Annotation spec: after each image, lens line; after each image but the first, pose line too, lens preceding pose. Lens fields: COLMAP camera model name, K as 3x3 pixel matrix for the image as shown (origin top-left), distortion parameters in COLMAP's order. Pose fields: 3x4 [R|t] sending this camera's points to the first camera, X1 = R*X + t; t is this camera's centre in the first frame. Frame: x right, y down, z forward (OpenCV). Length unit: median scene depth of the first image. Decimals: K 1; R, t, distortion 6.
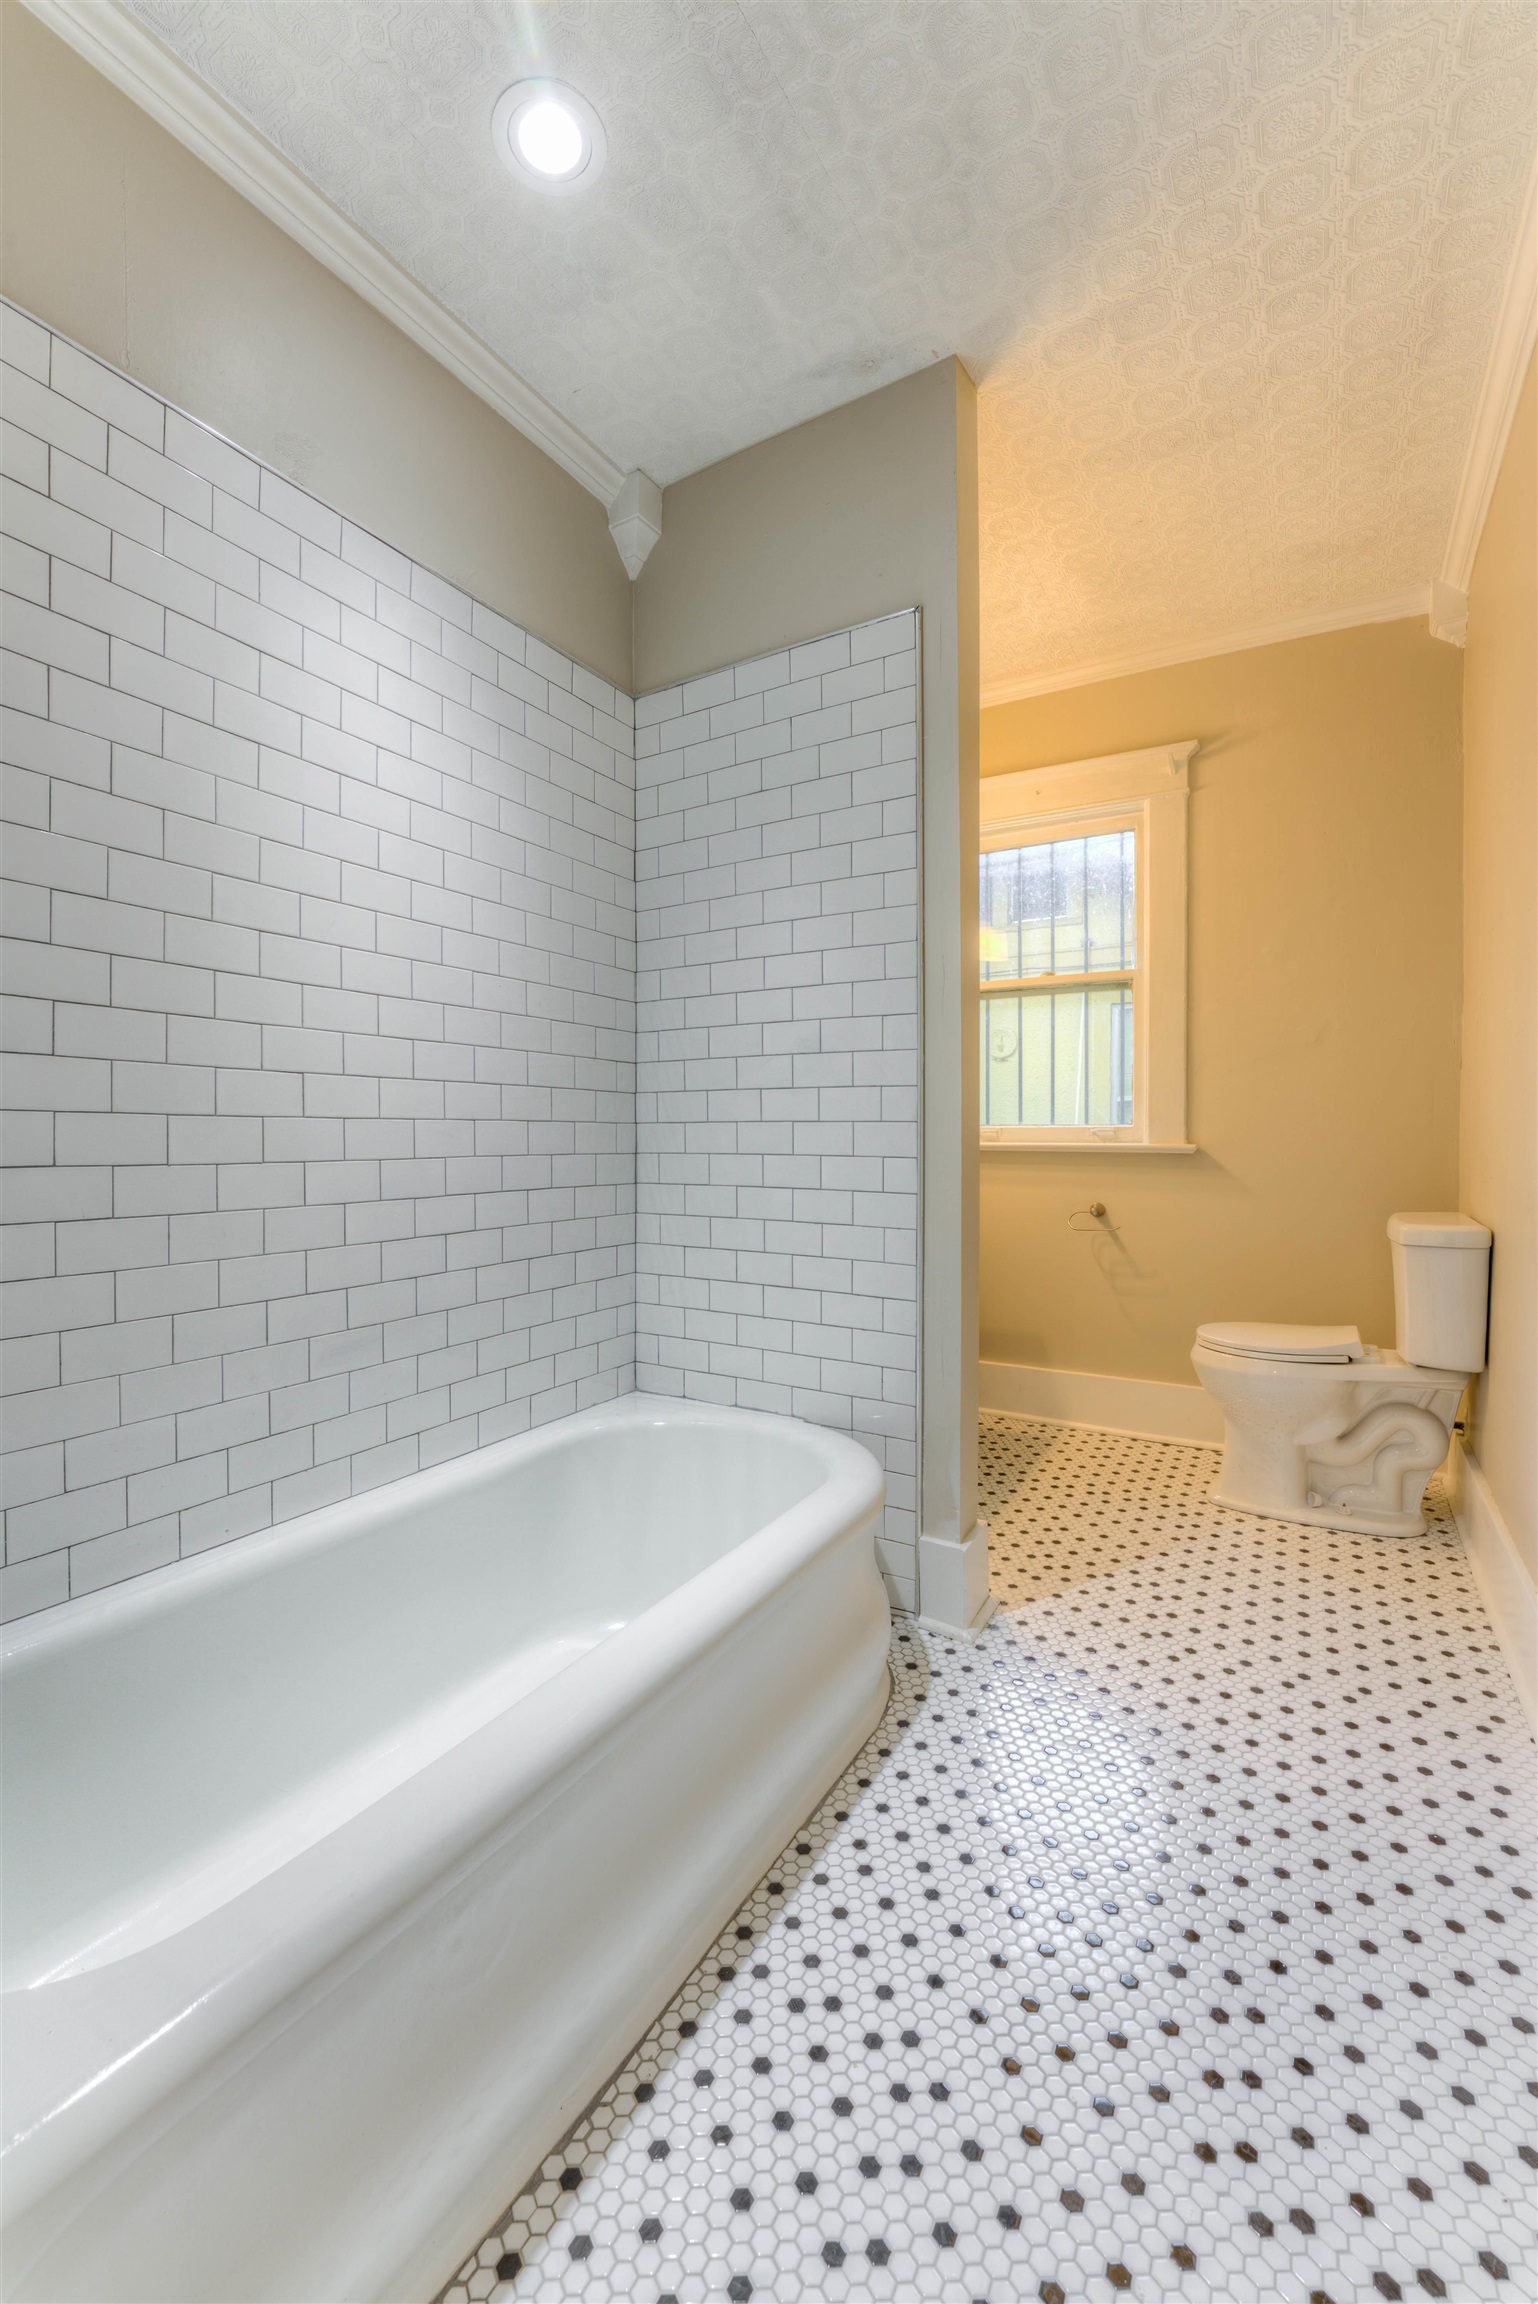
lens RADIAL K [[930.3, 0, 766.4], [0, 930.3, 1142.6], [0, 0, 1]] dist [0.001391, 0.000207]
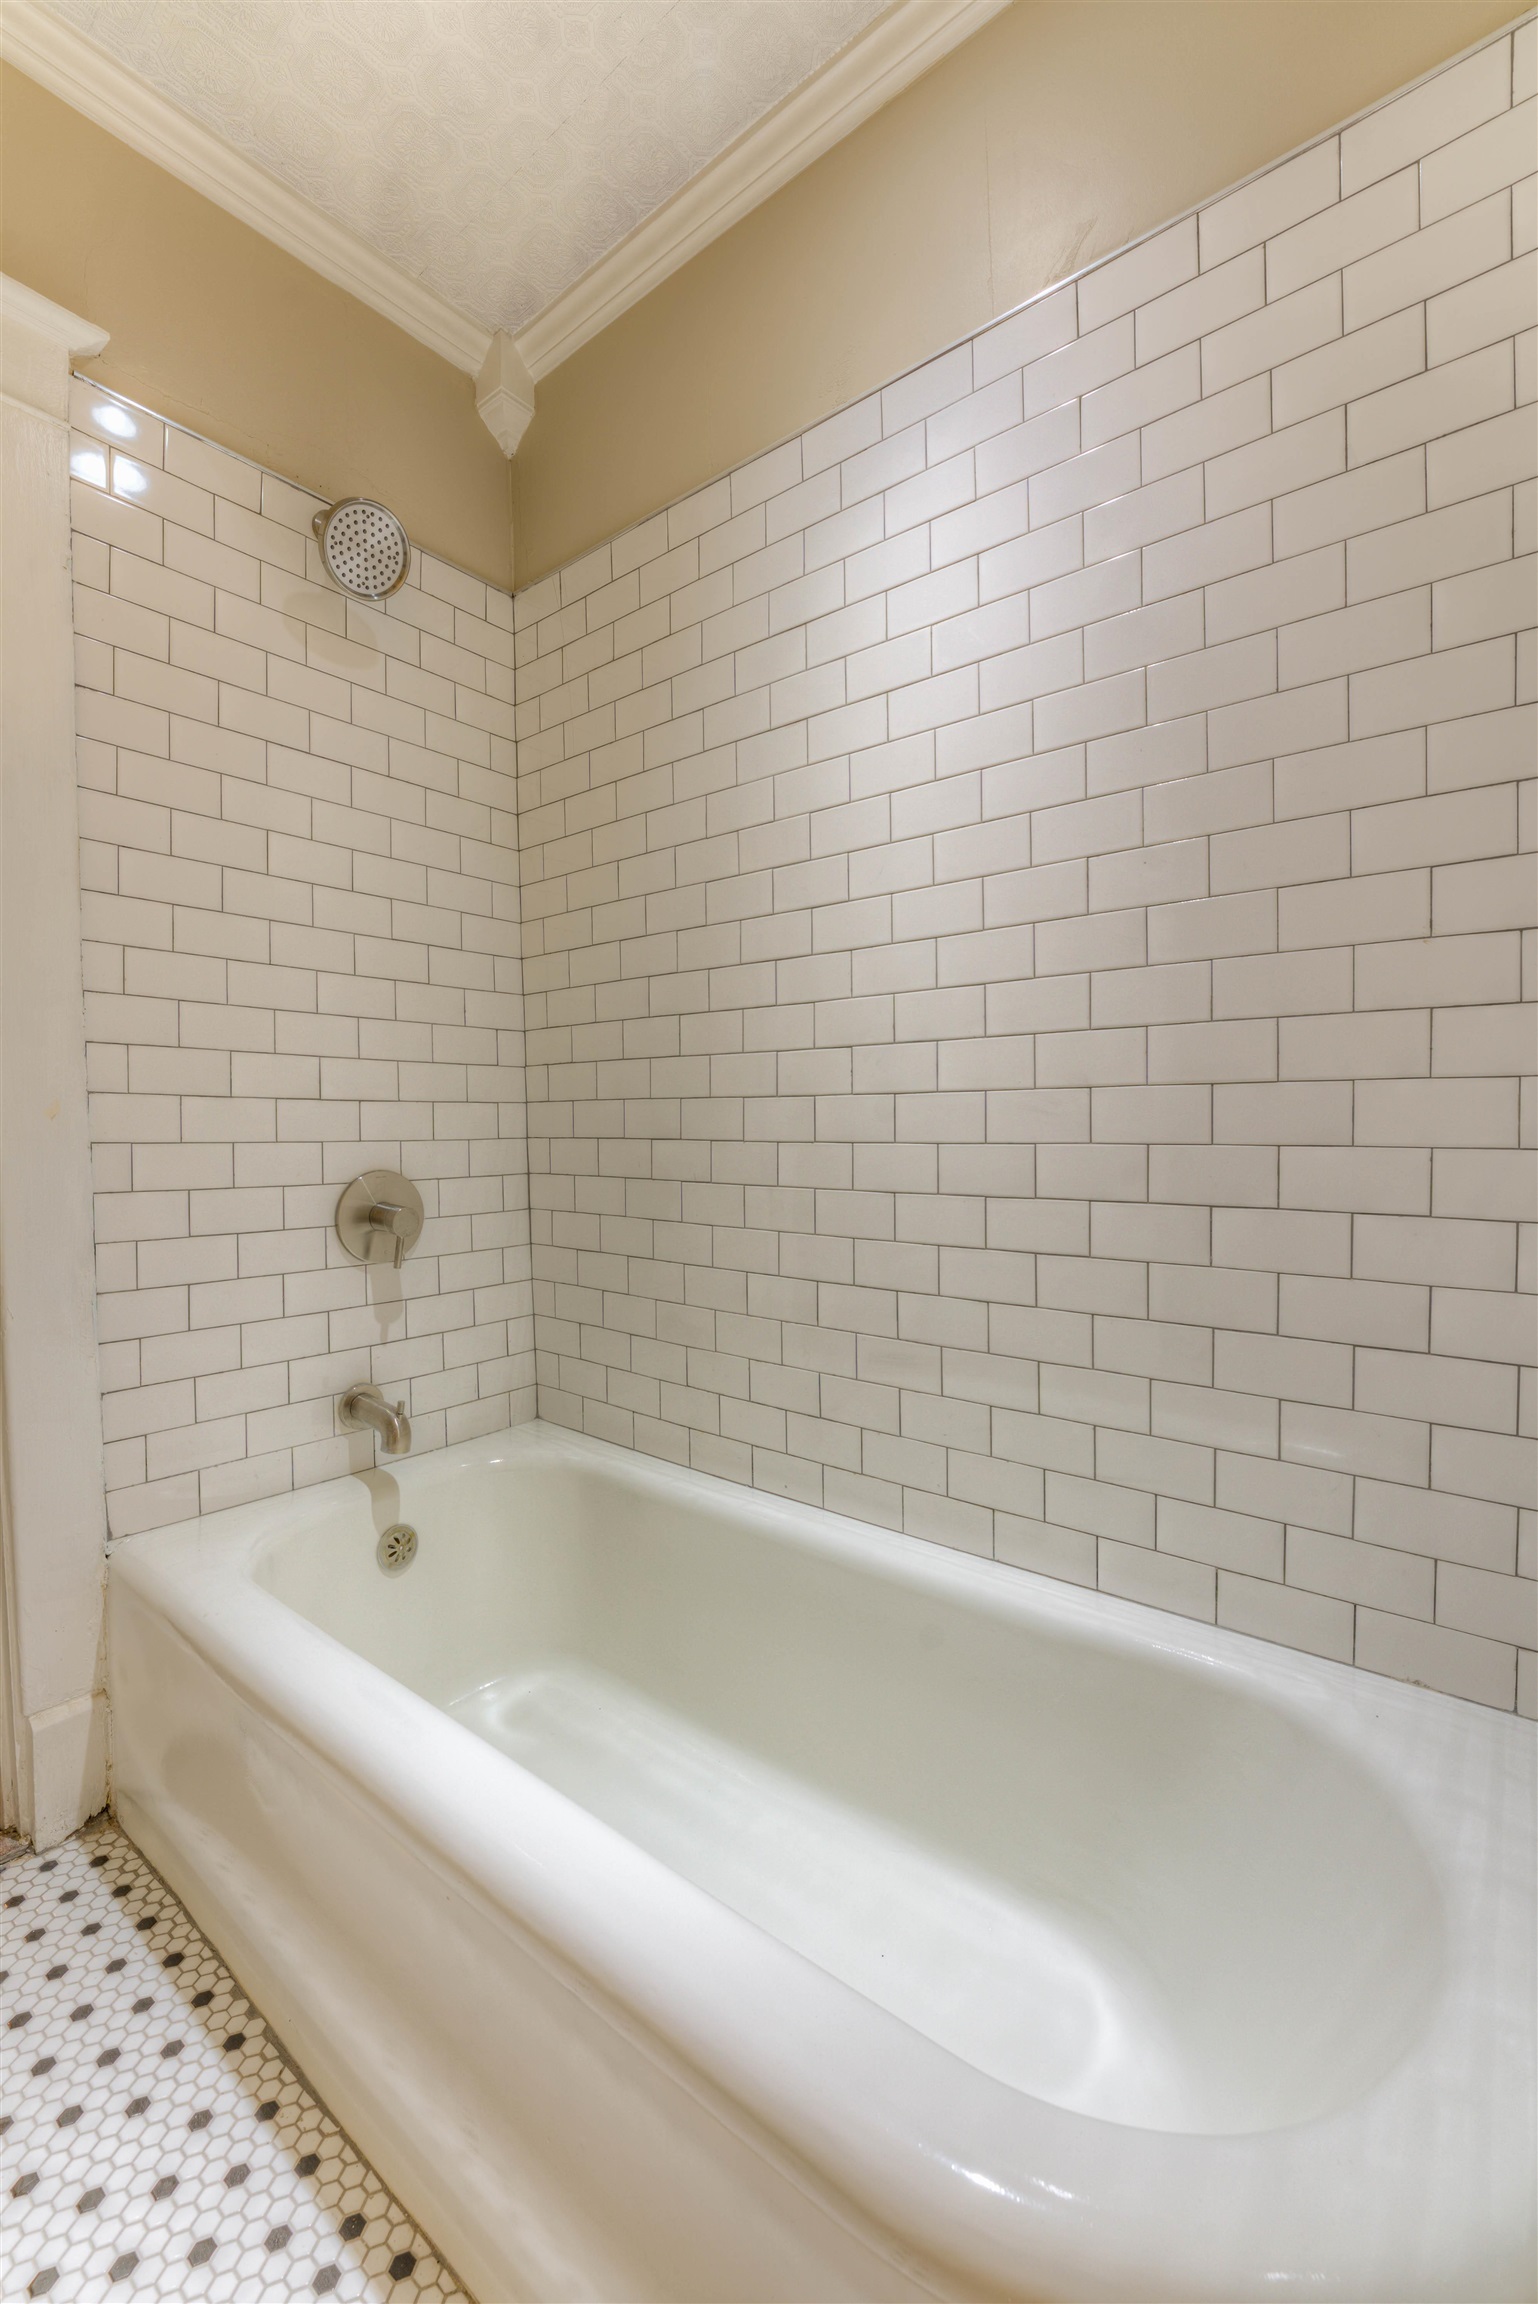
lens RADIAL K [[980.8, 0, 767.0], [0, 980.8, 1161.6], [0, 0, 1]] dist [-0.004253, 0.000148]
pose [[-0.155144, 0.033628, -0.987319, 0.484399], [-0.005287, 0.999378, 0.034870, 0.006399], [0.987878, 0.010629, -0.154870, 1.073869]]
